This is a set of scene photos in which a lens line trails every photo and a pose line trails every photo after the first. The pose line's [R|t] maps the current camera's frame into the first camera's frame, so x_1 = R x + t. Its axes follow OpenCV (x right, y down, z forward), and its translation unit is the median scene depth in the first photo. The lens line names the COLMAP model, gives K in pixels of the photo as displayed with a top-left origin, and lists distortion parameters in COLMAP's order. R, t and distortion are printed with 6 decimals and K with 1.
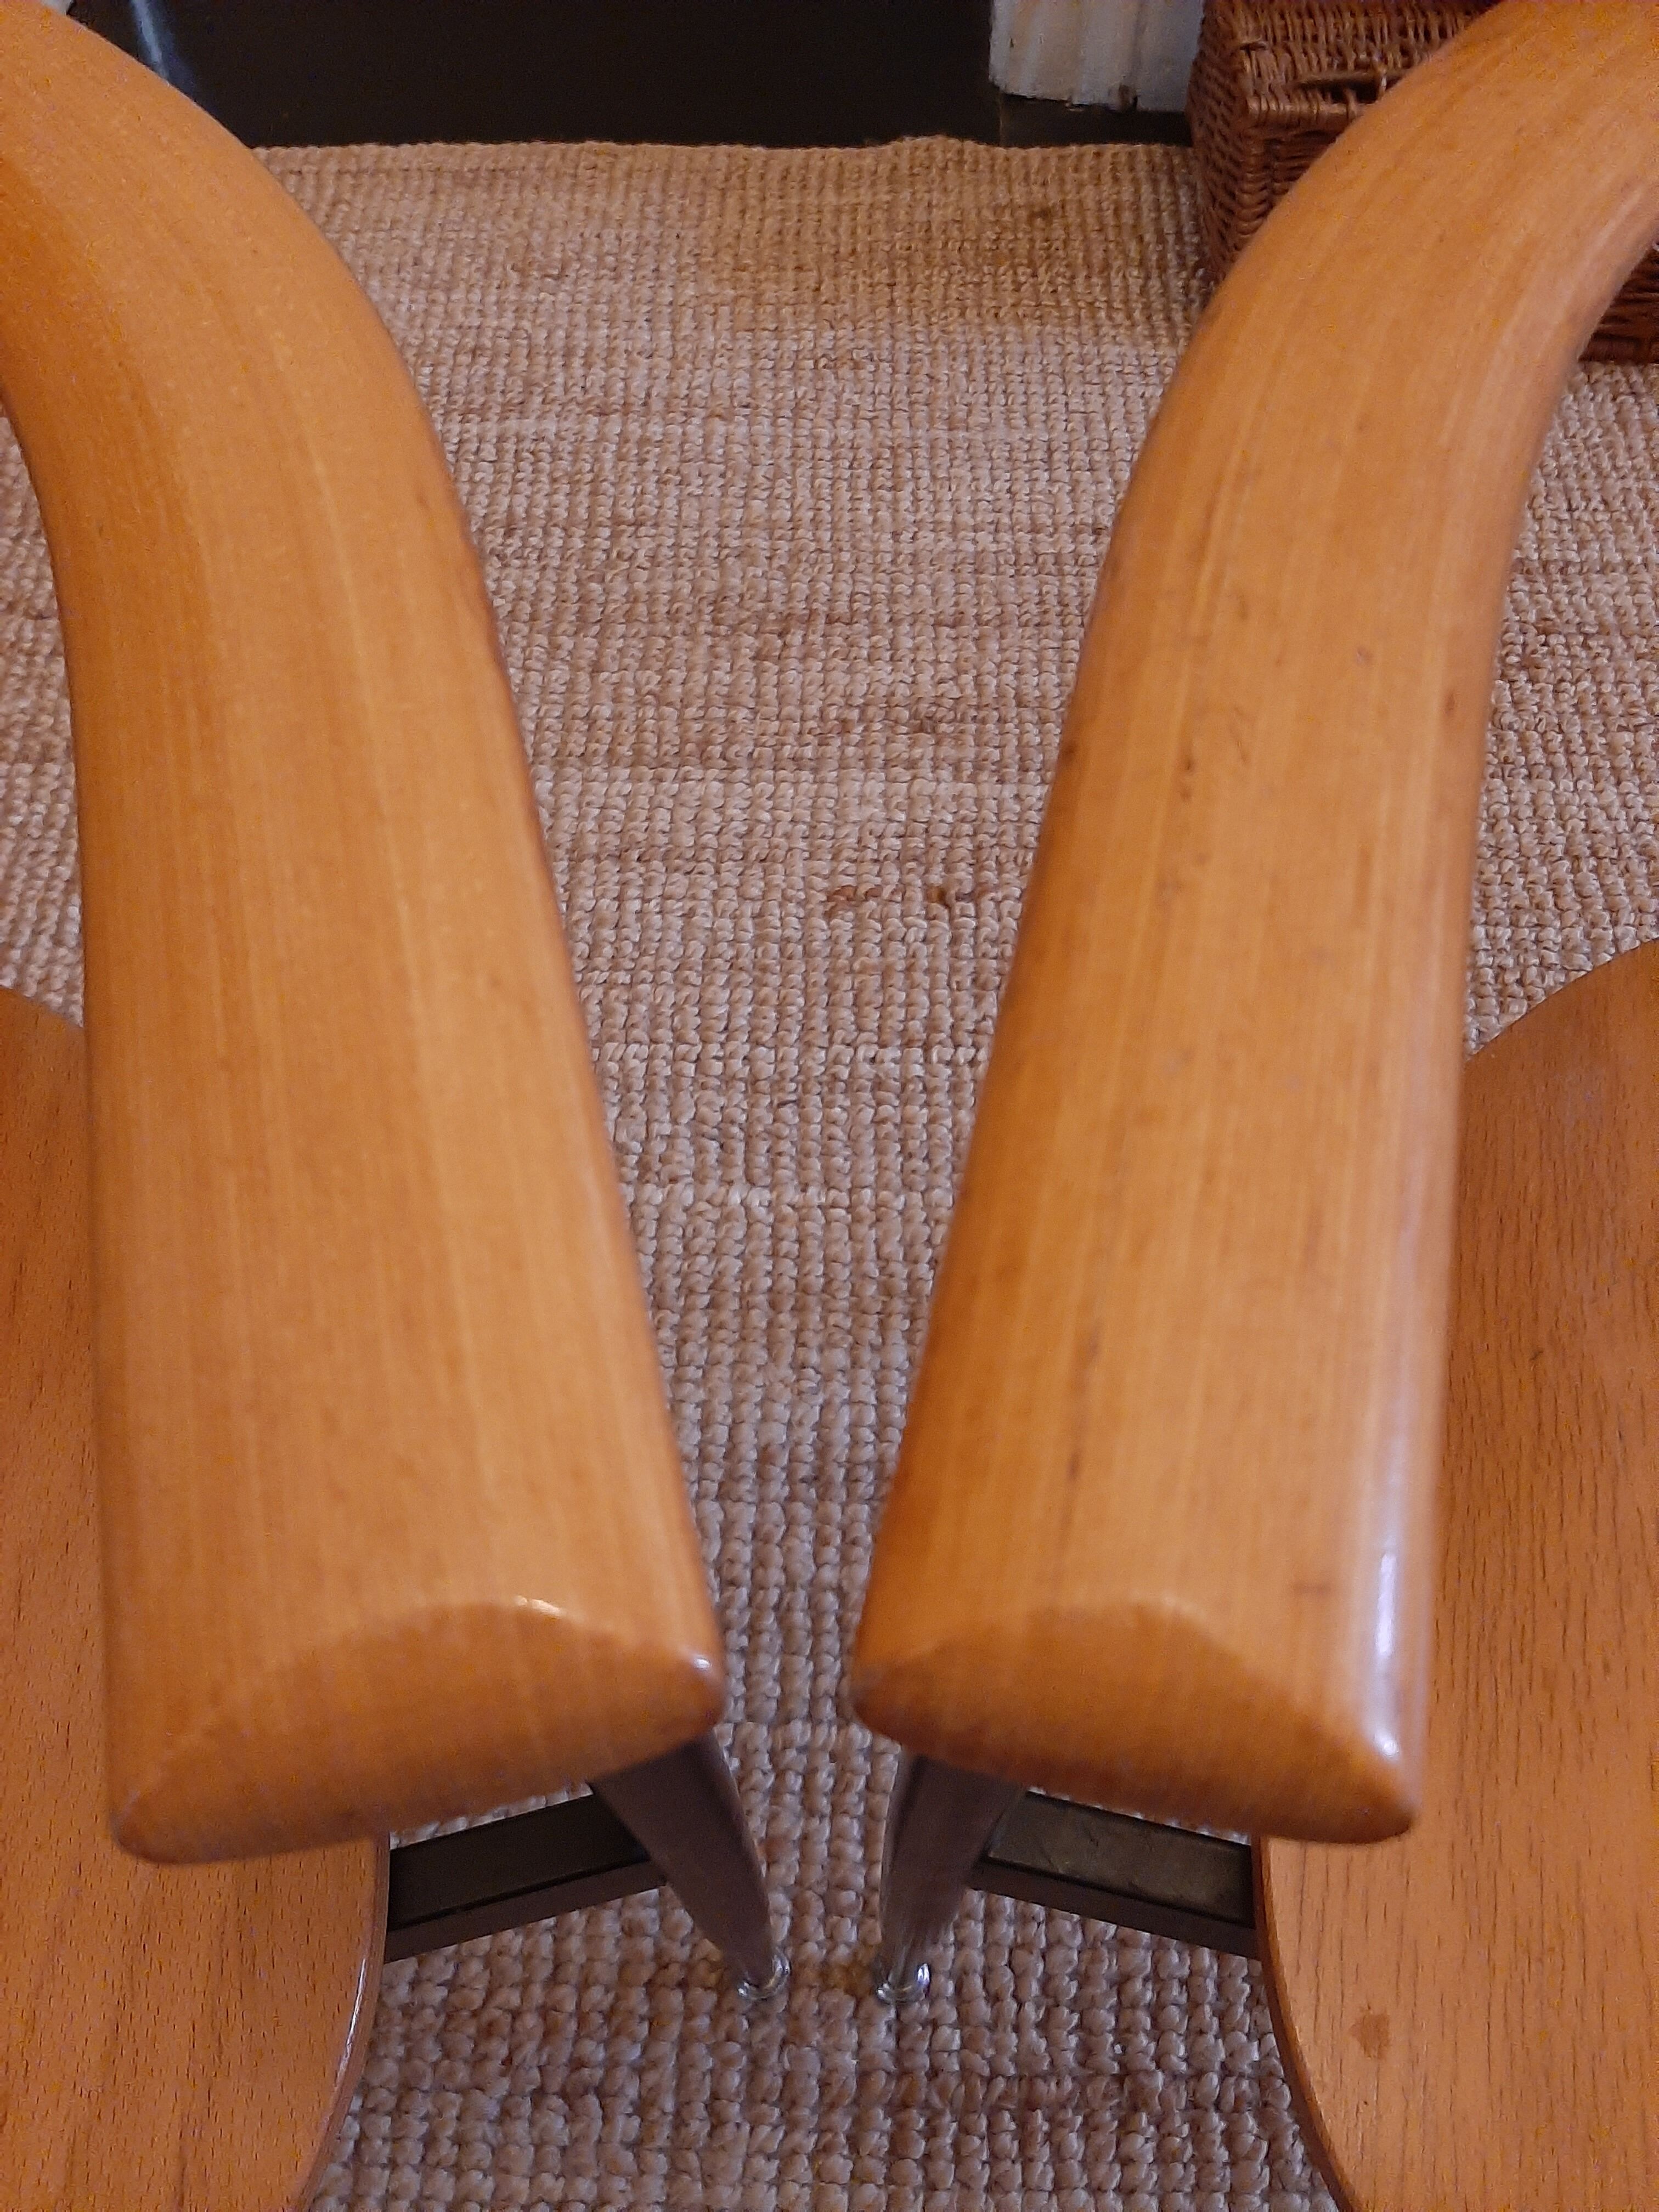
lens RADIAL K [[1684.0, 0, 834.4], [0, 1684.0, 1110.4], [0, 0, 1]] dist [0.035925, -0.109934]
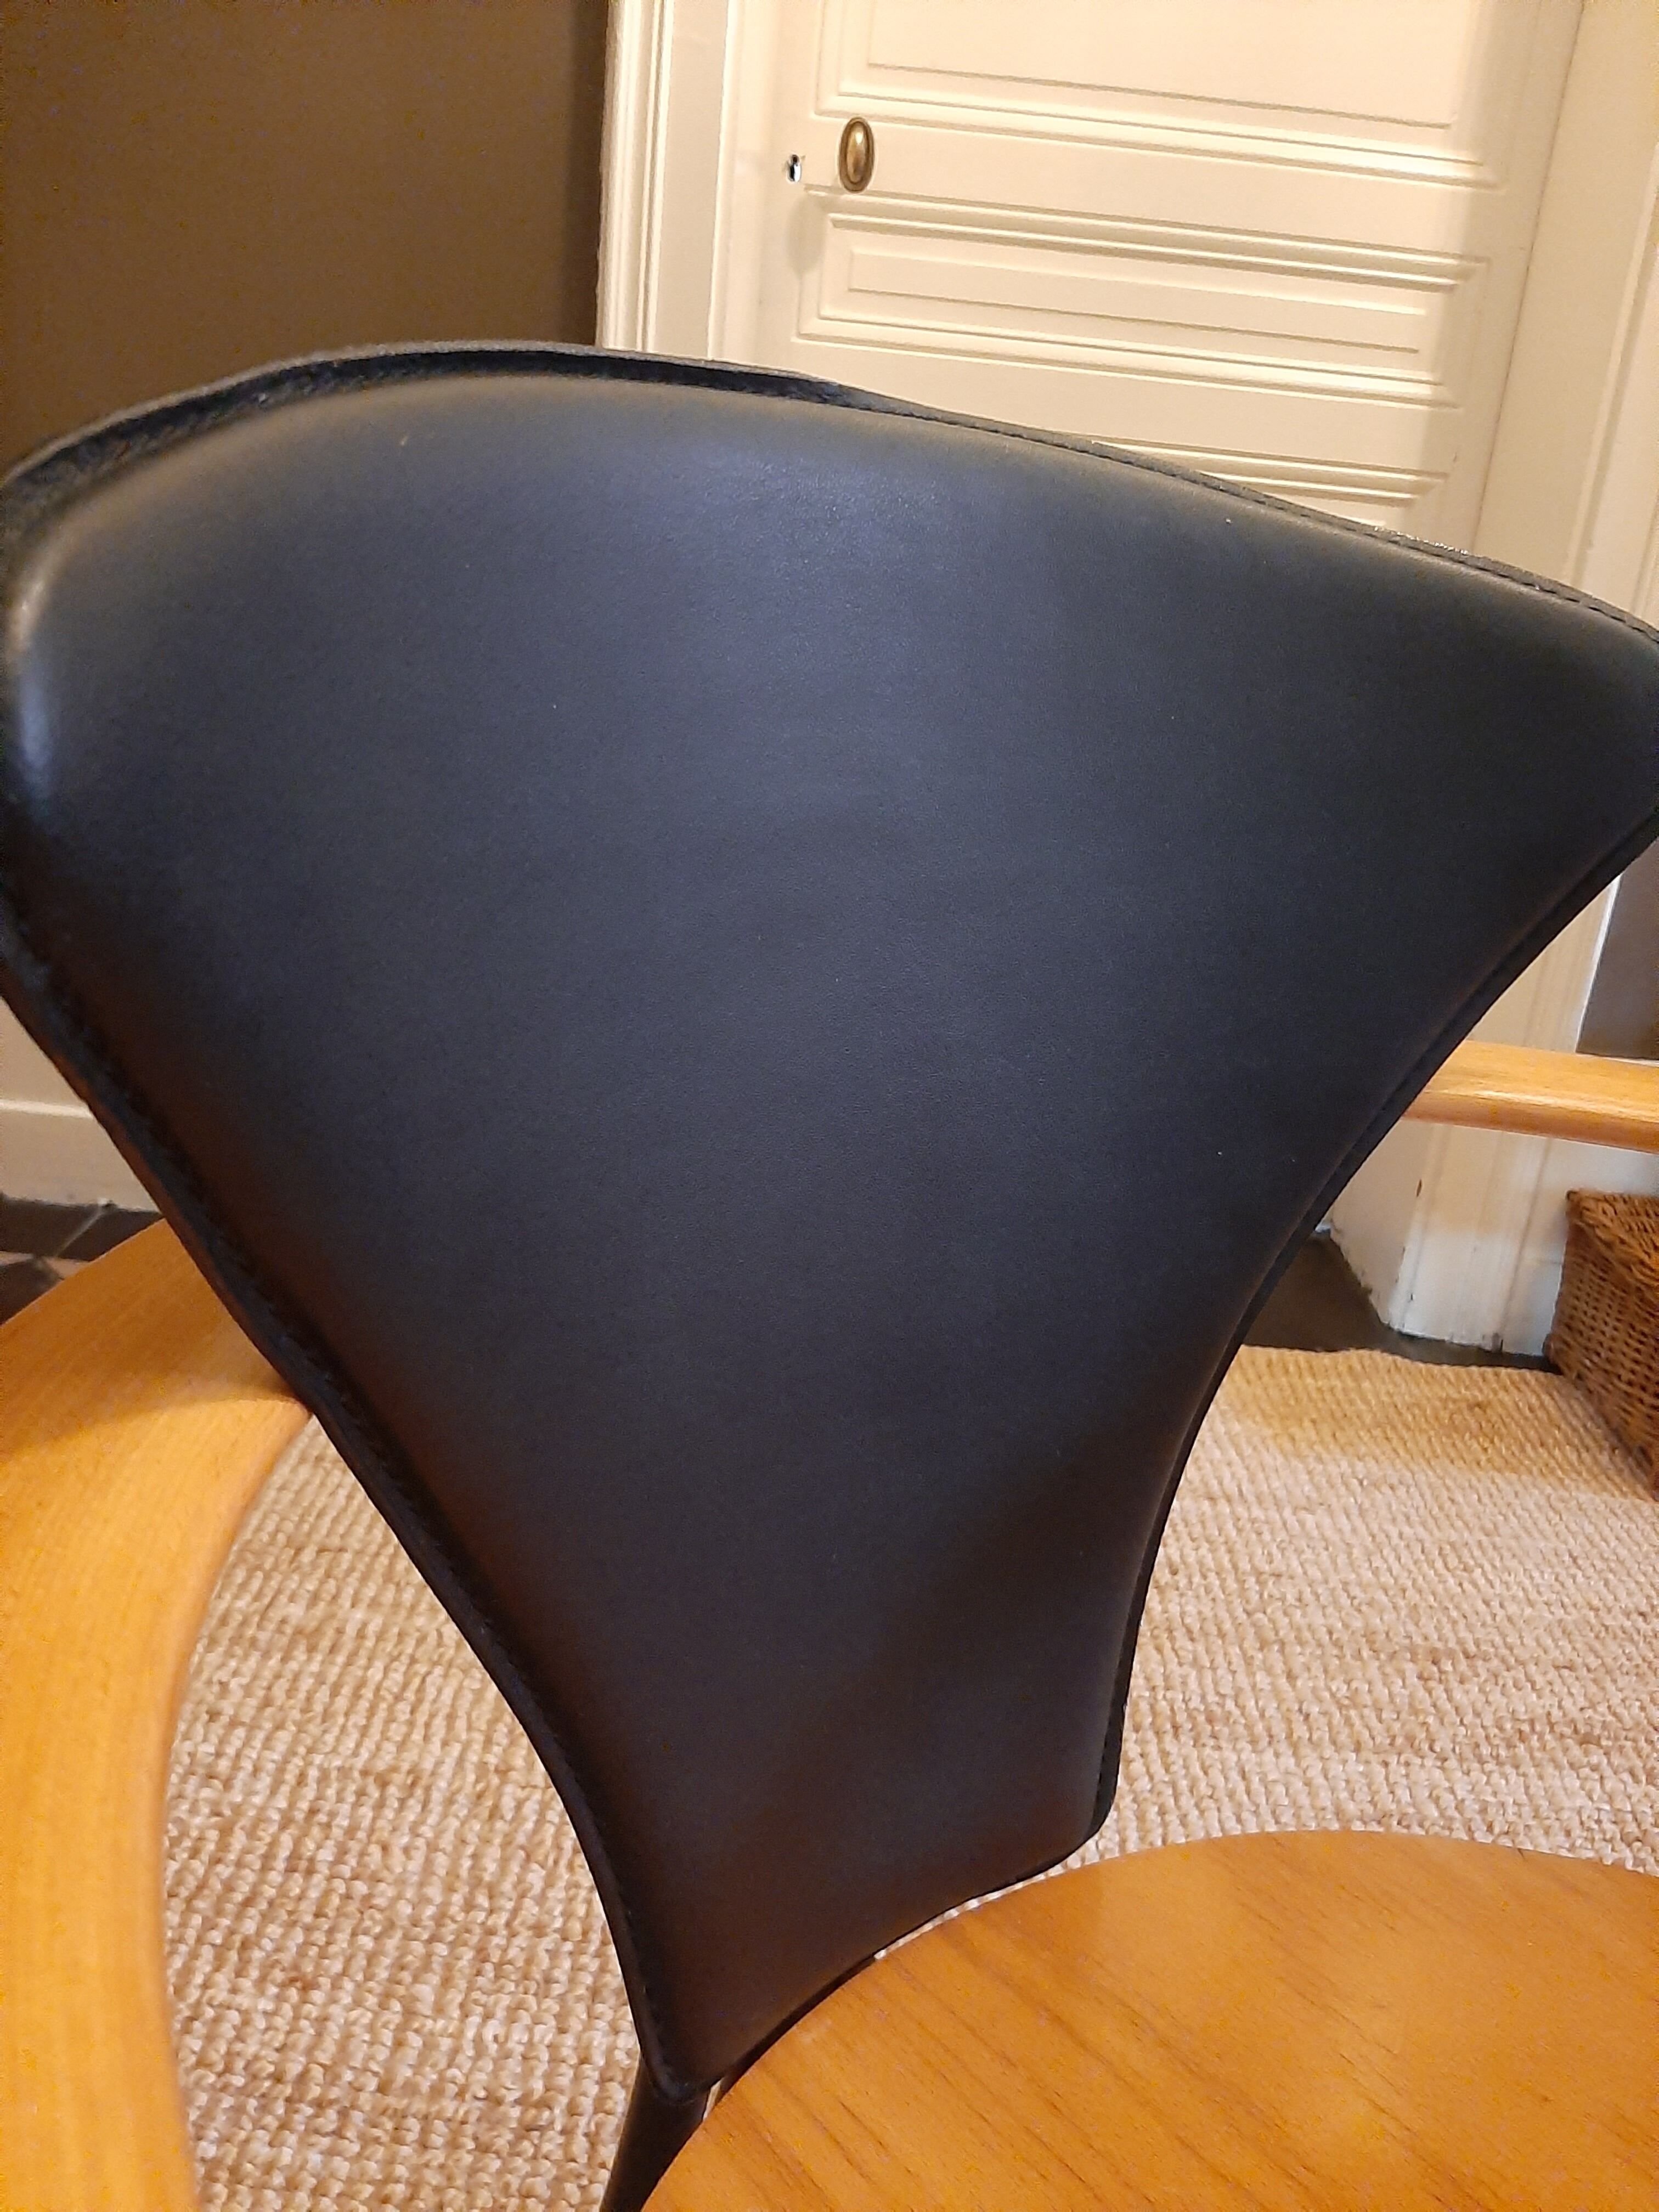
lens RADIAL K [[1688.9, 0, 798.1], [0, 1688.9, 1108.6], [0, 0, 1]] dist [-0.003961, -0.057171]
pose [[0.994195, 0.104696, 0.024783, -0.482701], [-0.061384, 0.741151, -0.668526, 0.220299], [-0.088360, 0.663124, 0.743276, -0.094950]]
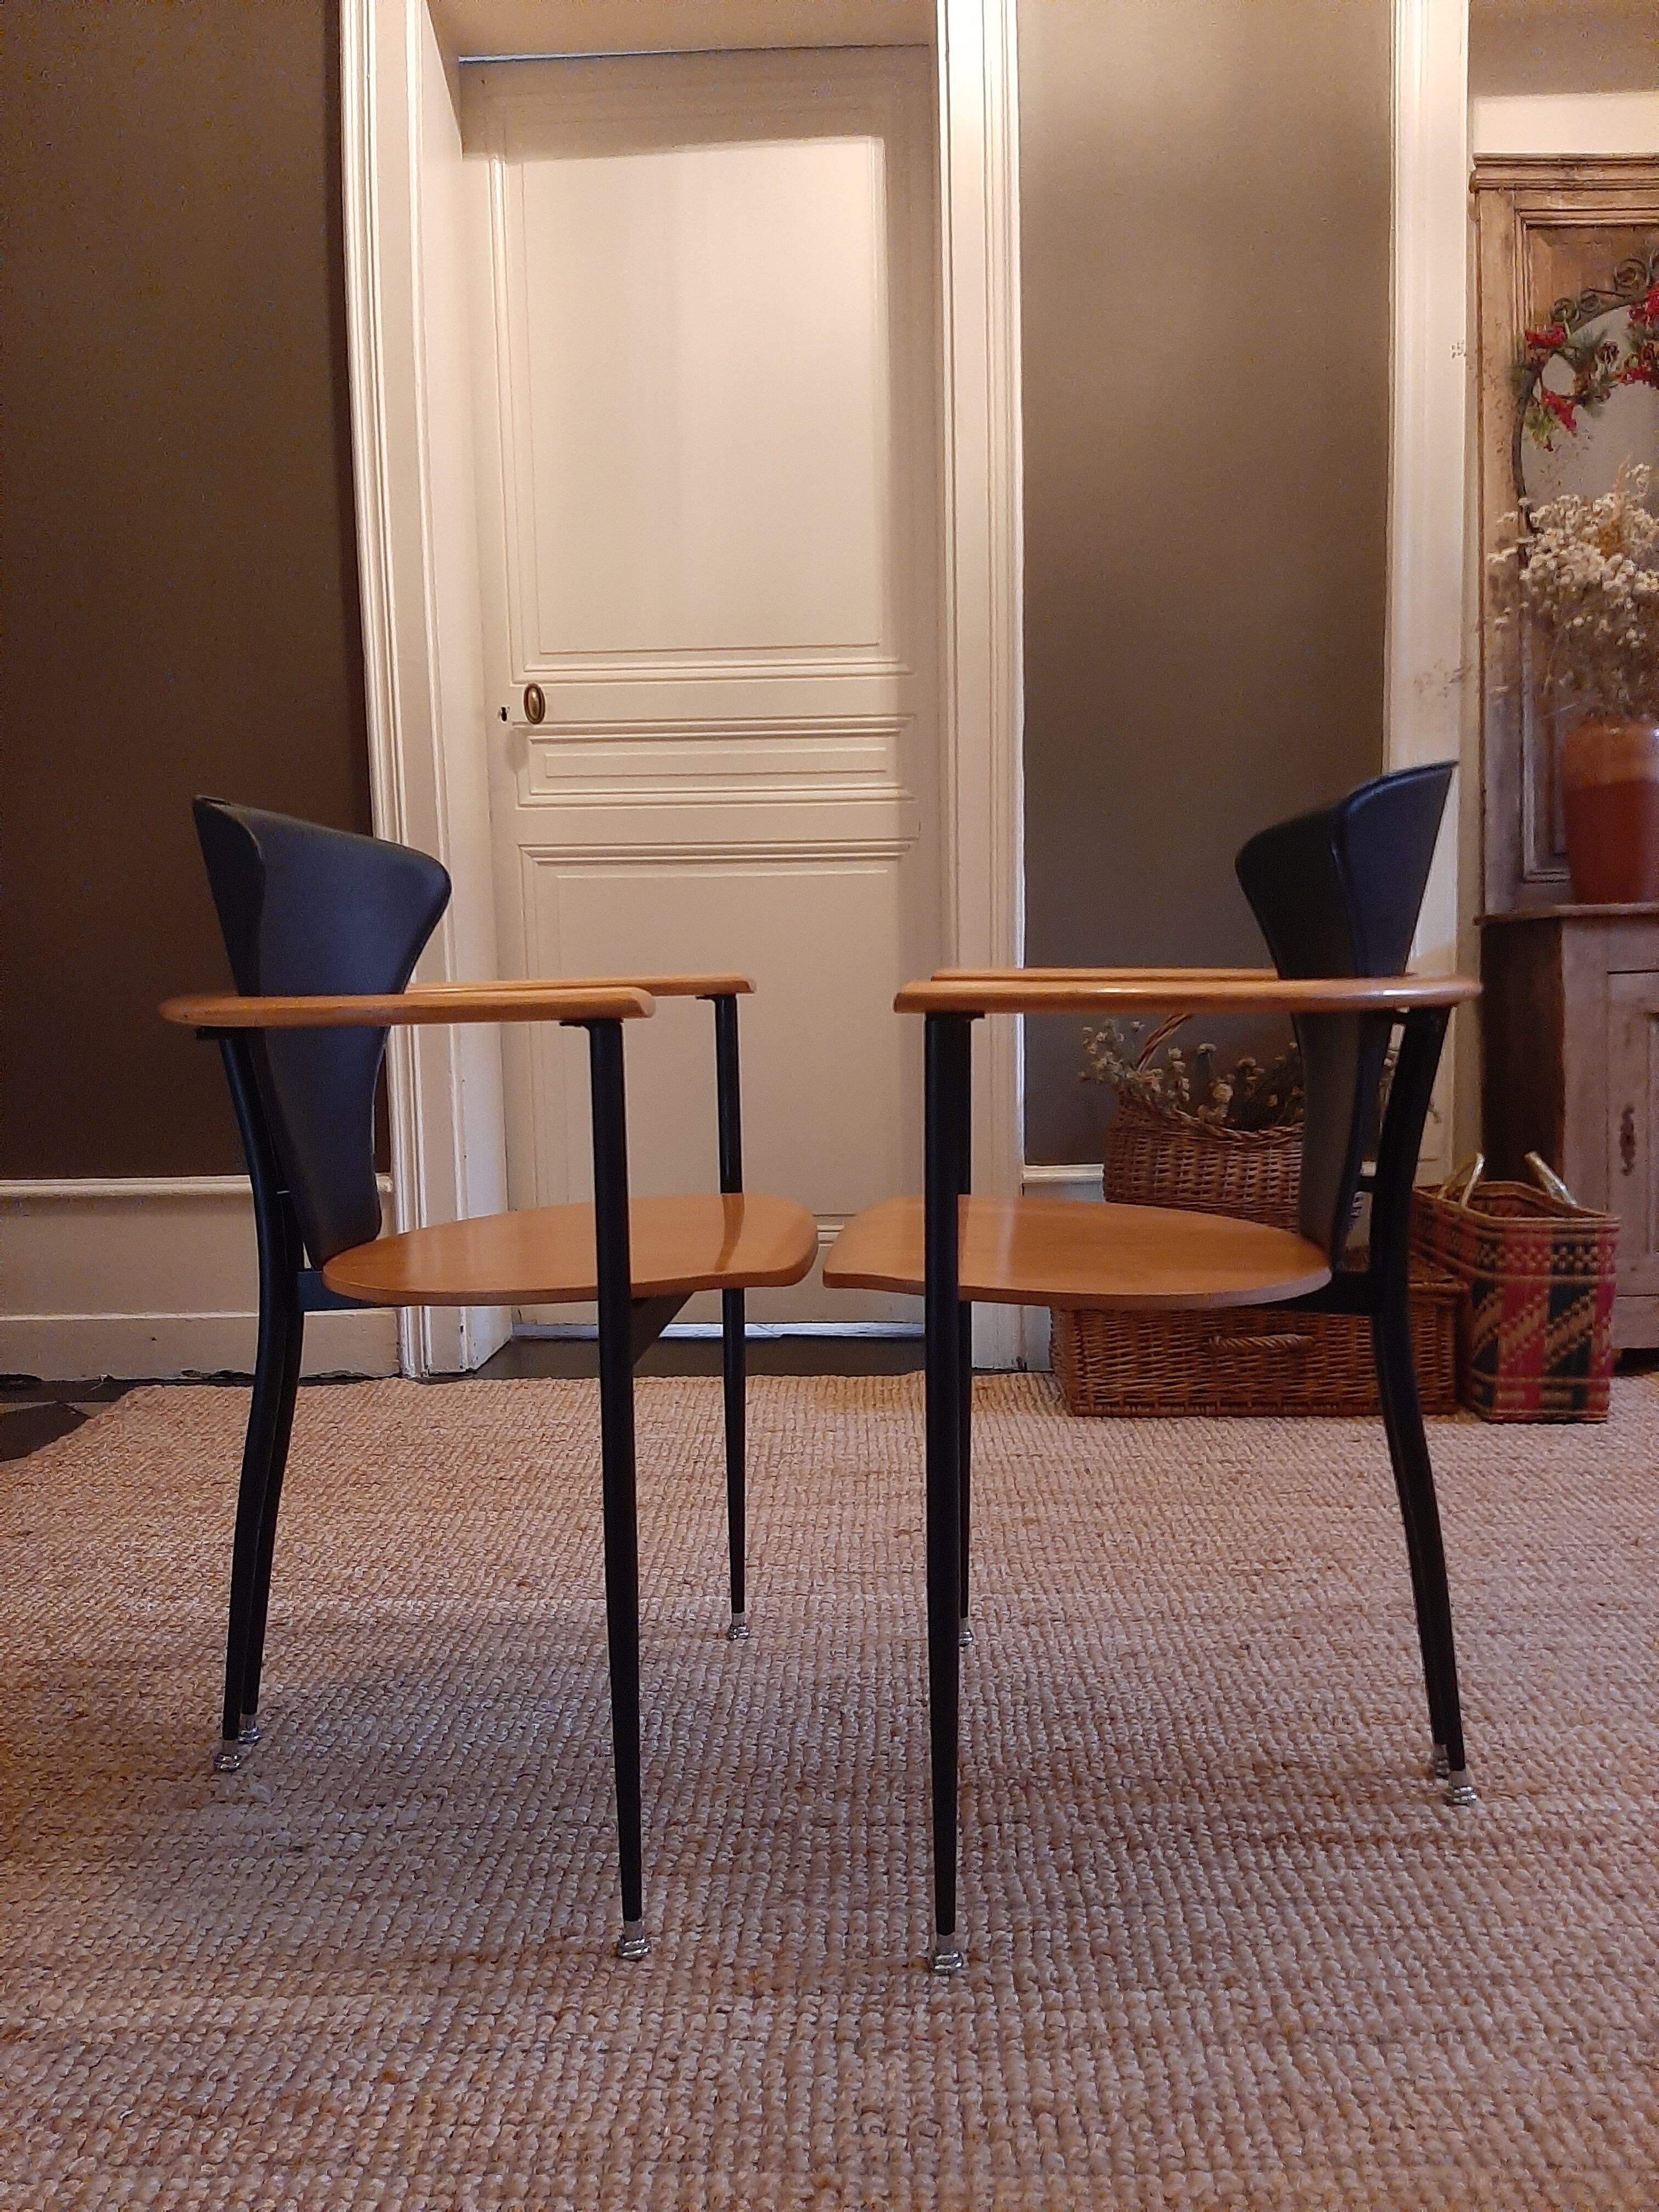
lens RADIAL K [[1676.3, 0, 829.5], [0, 1676.3, 1106.0], [0, 0, 1]] dist [0.008274, -0.055891]
pose [[0.999975, -0.006571, 0.002432, -0.067553], [0.005649, 0.550624, -0.834734, 1.016627], [0.004146, 0.834727, 0.550648, -0.427621]]
